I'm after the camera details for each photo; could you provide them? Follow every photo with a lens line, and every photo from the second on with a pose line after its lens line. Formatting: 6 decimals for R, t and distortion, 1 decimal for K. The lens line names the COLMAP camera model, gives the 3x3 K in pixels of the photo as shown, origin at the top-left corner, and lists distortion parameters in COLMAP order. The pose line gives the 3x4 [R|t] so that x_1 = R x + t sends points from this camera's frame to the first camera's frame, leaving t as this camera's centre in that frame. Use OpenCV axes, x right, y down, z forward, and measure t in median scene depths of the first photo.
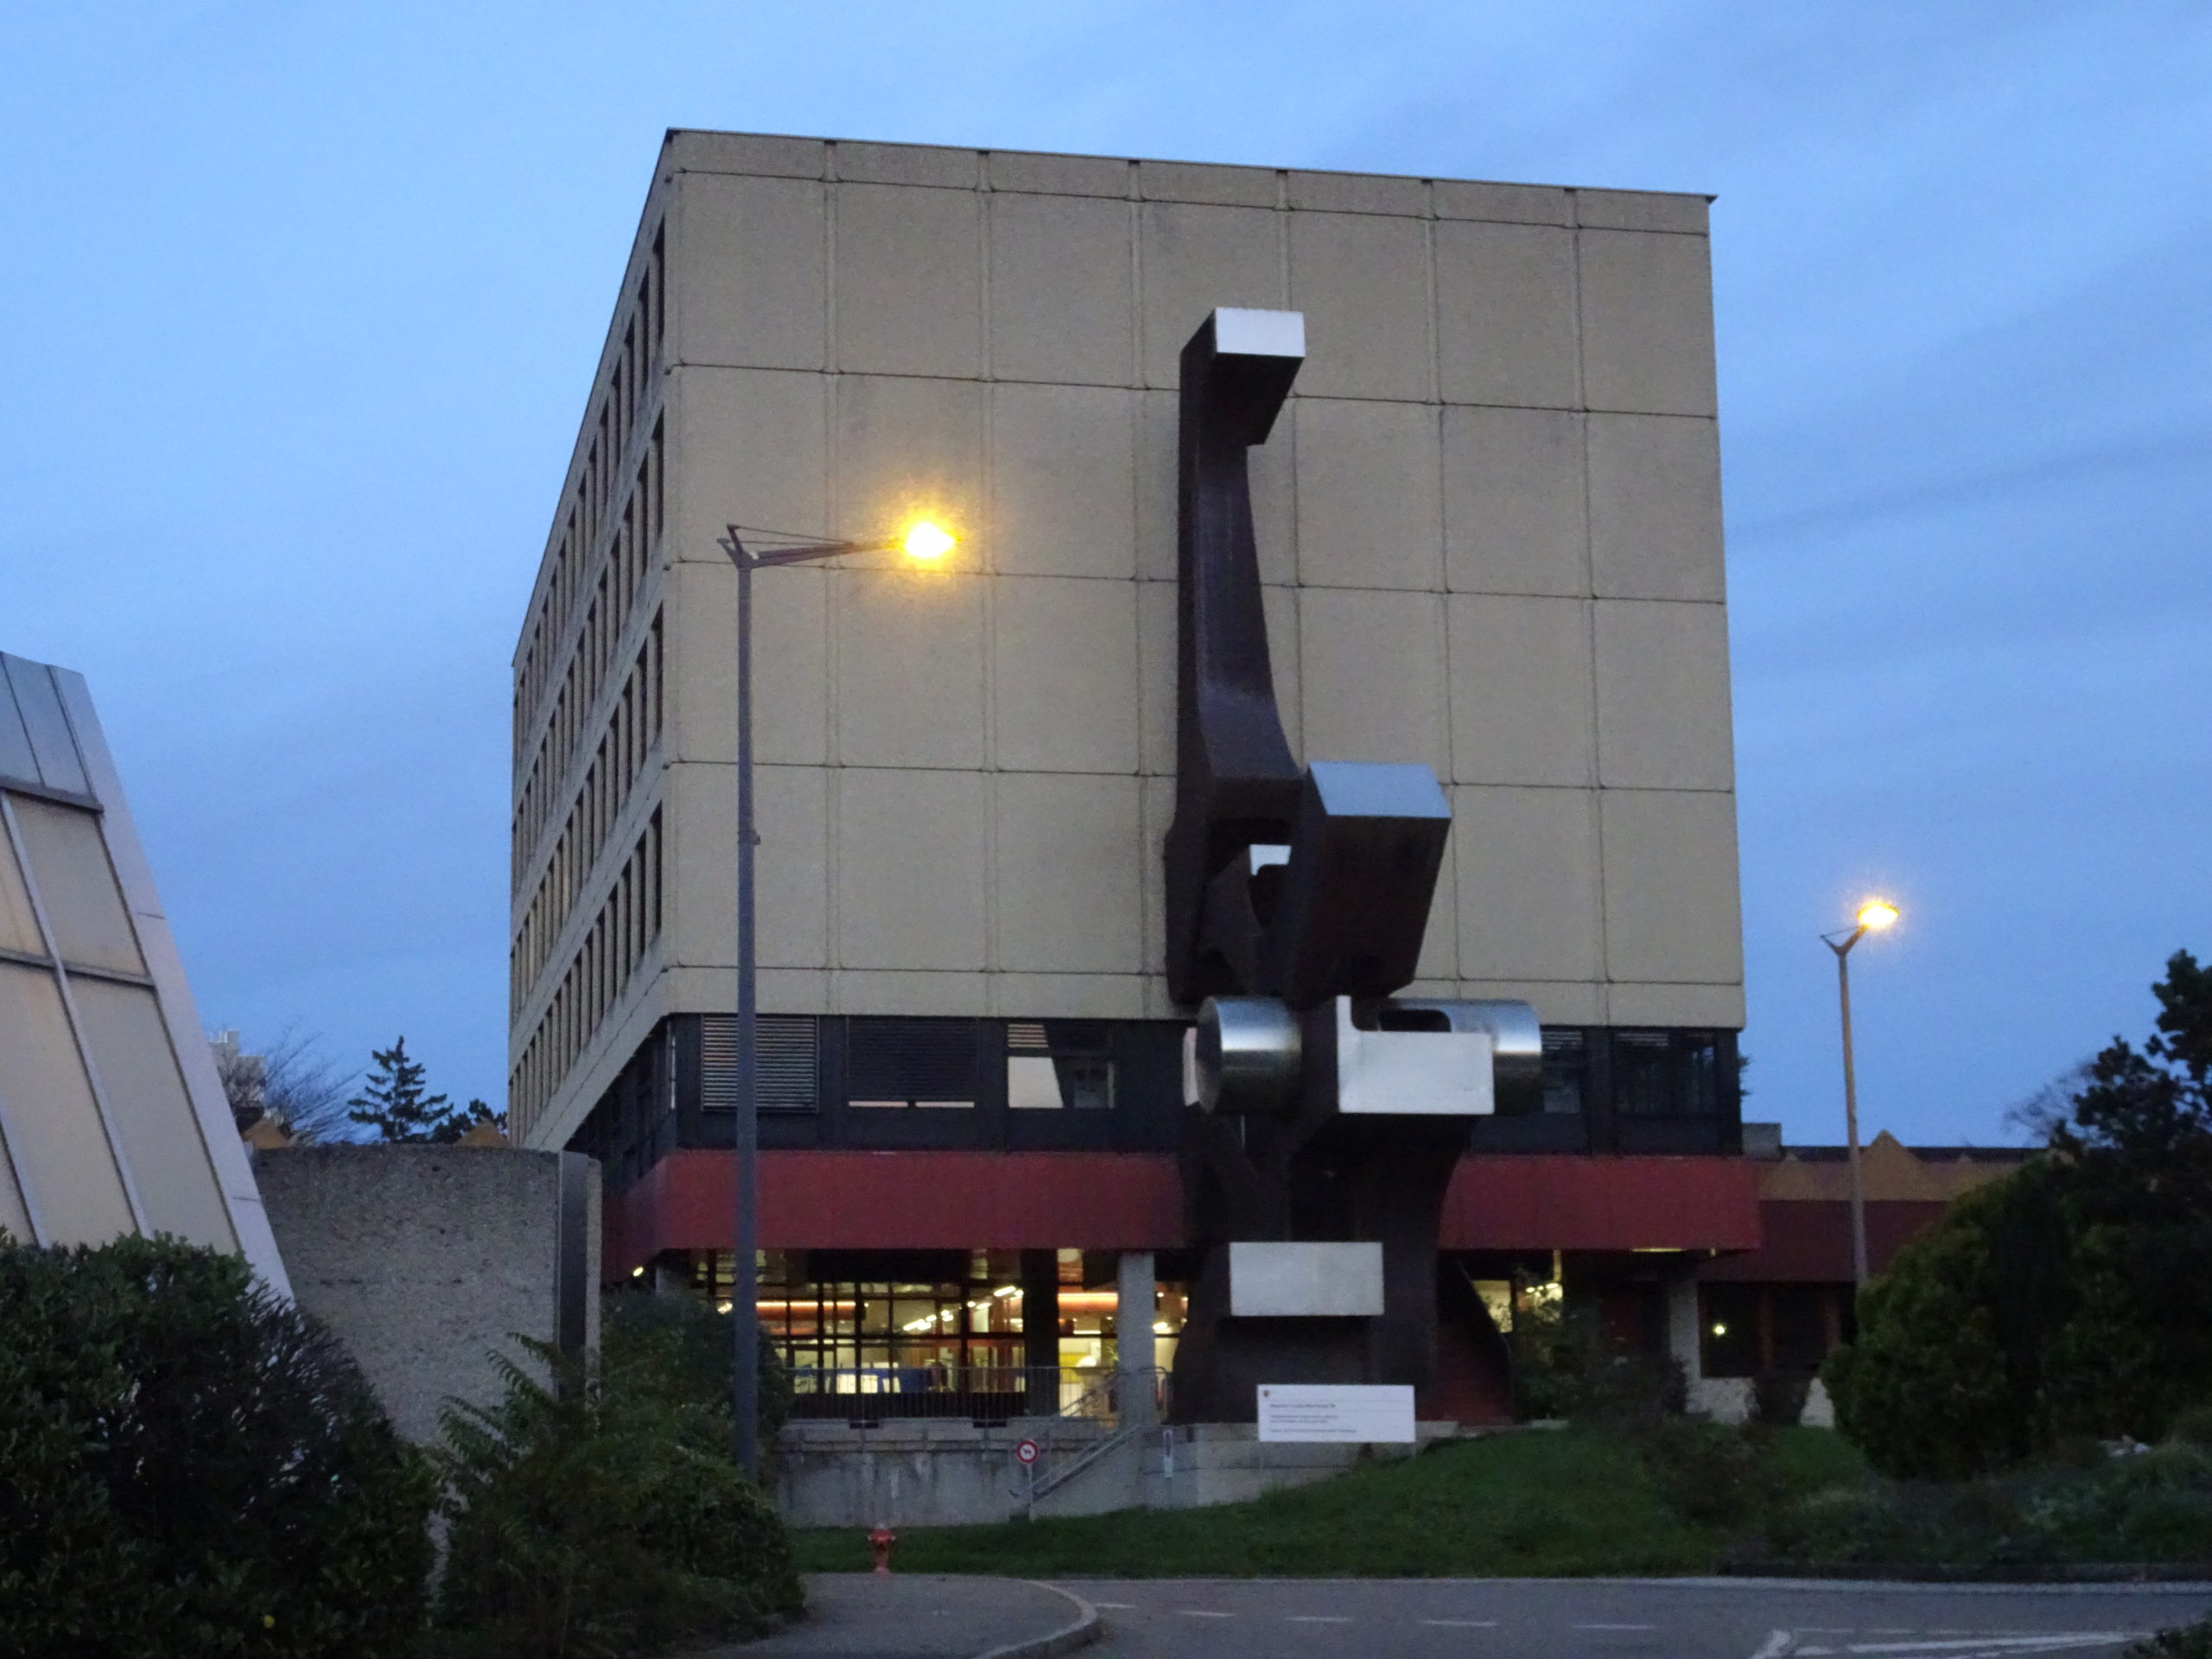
lens RADIAL K [[3630.3, 0, 1104.9], [0, 3630.3, 830.5], [0, 0, 1]] dist [-0.008379, 0.000000]
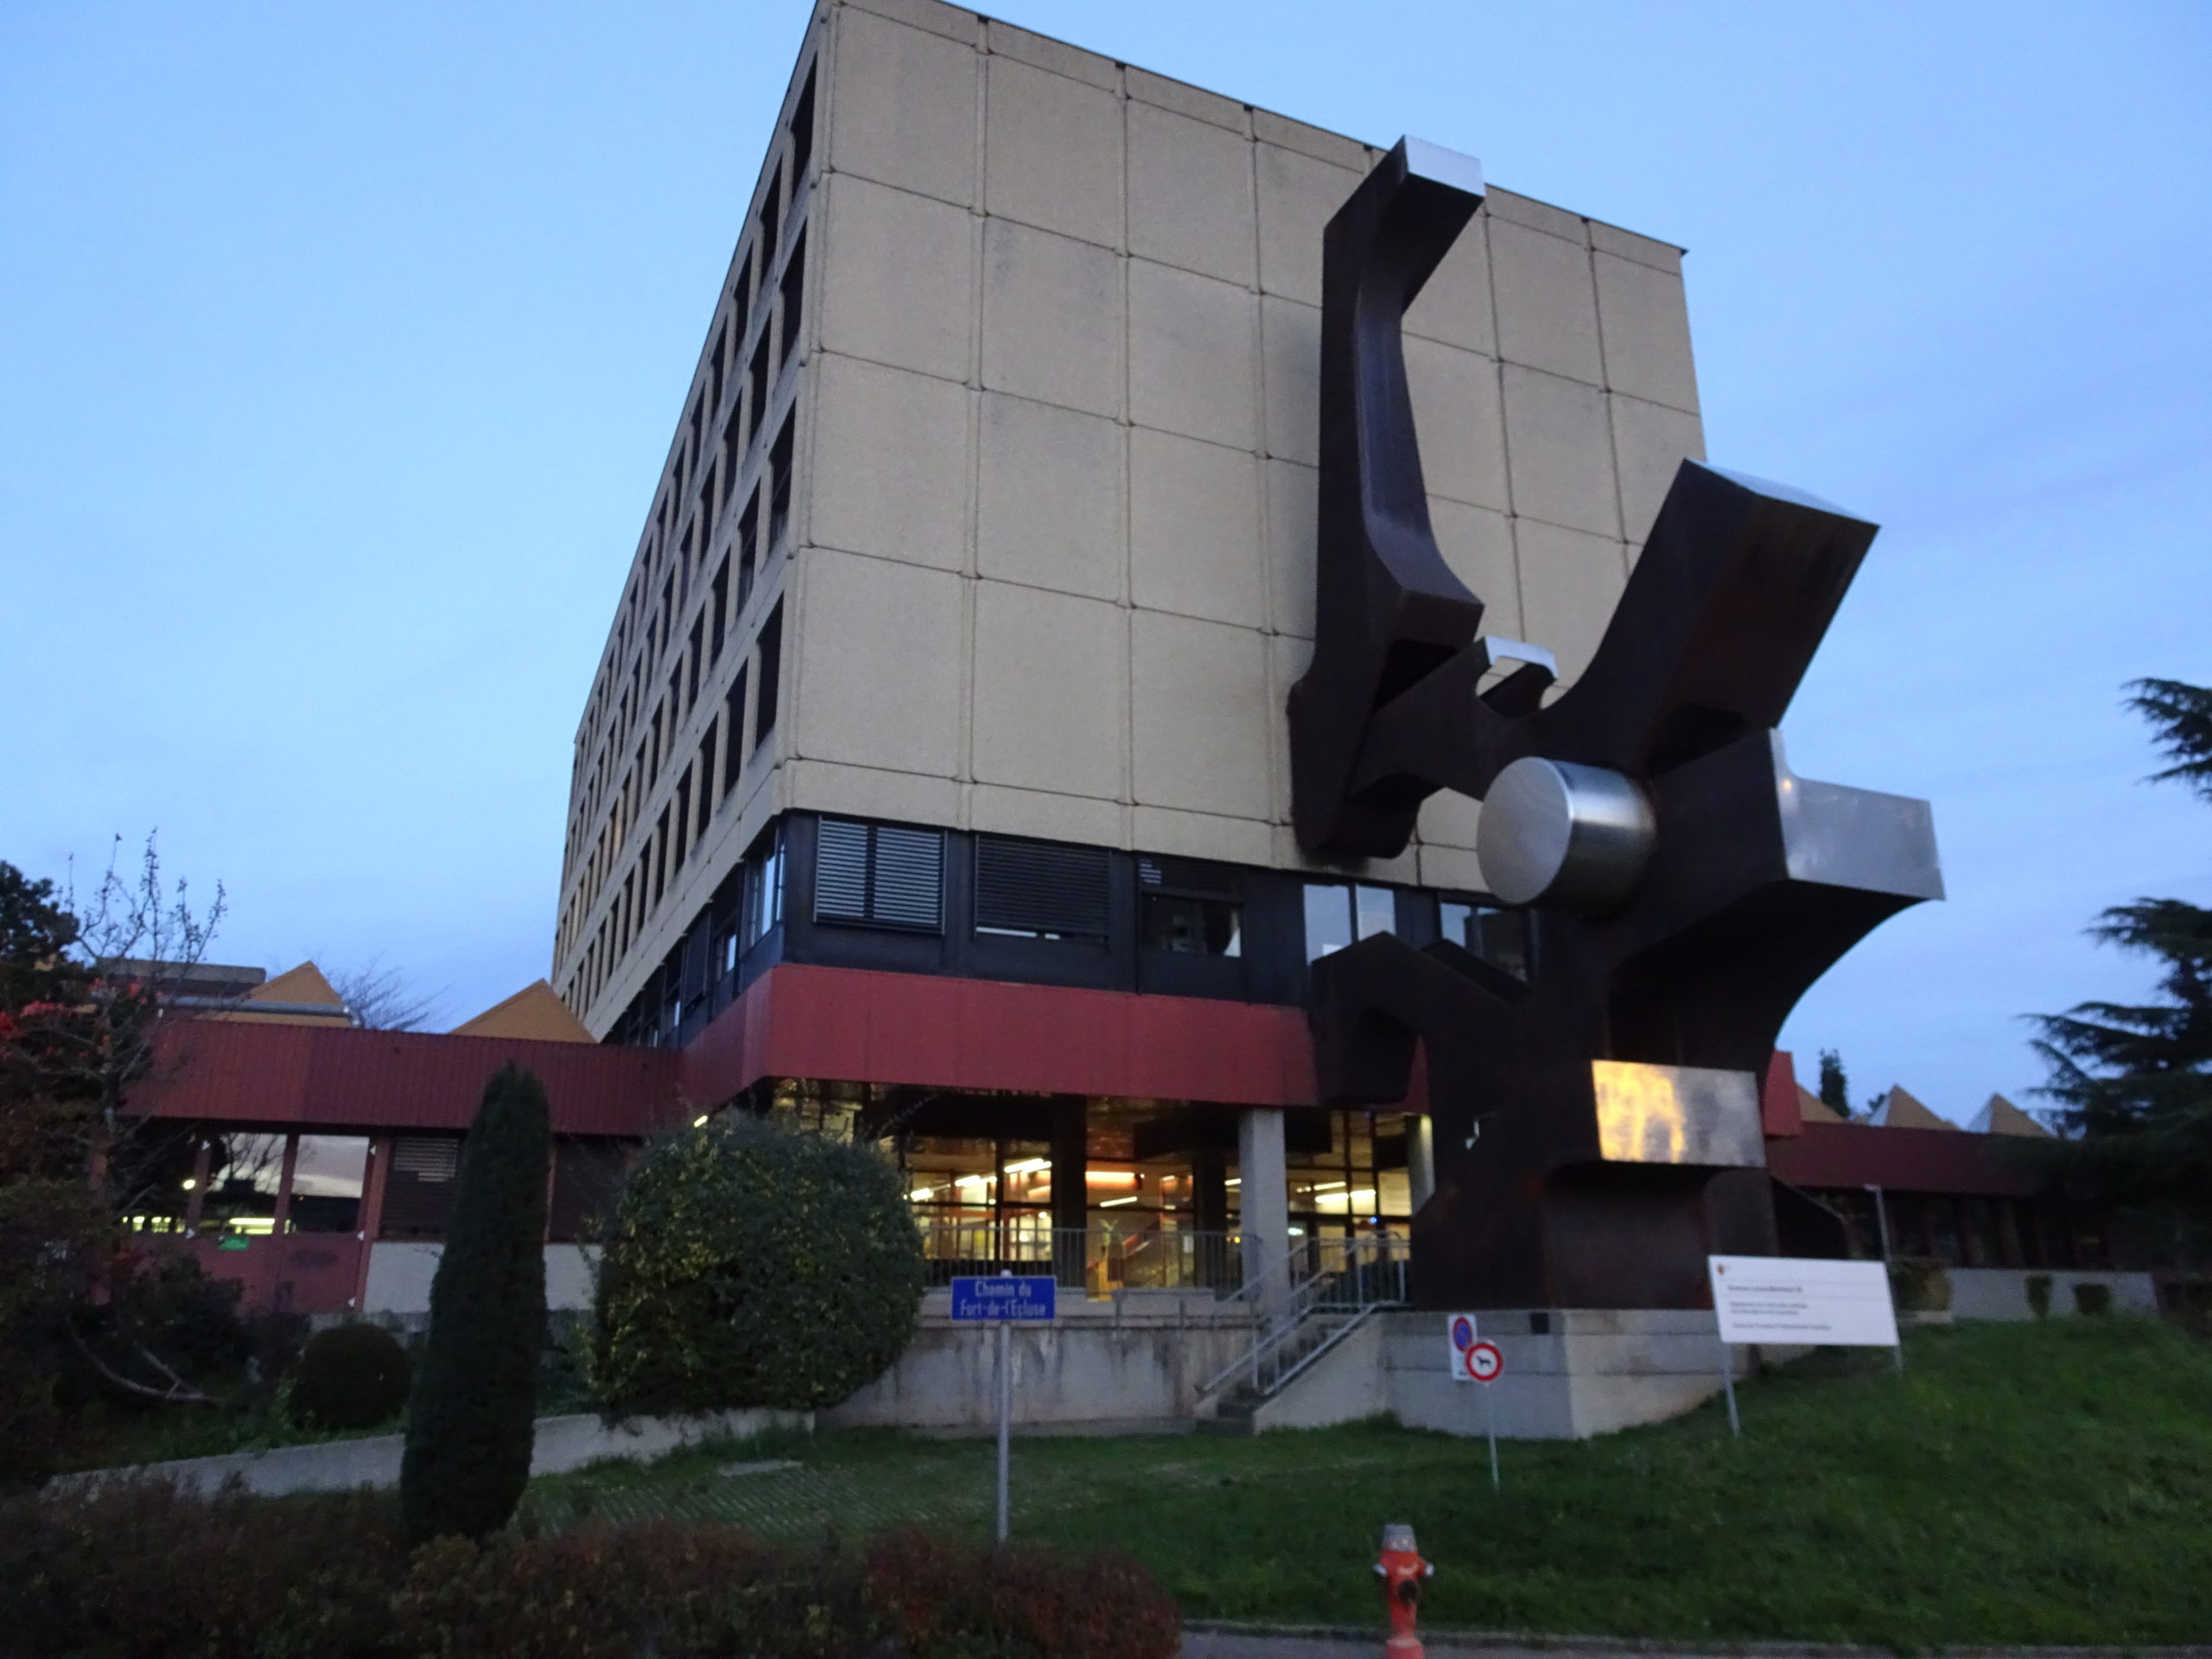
lens RADIAL K [[1568.8, 0, 1107.5], [0, 1568.8, 826.1], [0, 0, 1]] dist [-0.005659, -0.002484]
pose [[0.981372, 0.070780, 0.178602, -0.109303], [-0.049062, 0.991166, -0.123217, 0.096287], [-0.185746, 0.112159, 0.976176, 0.609724]]
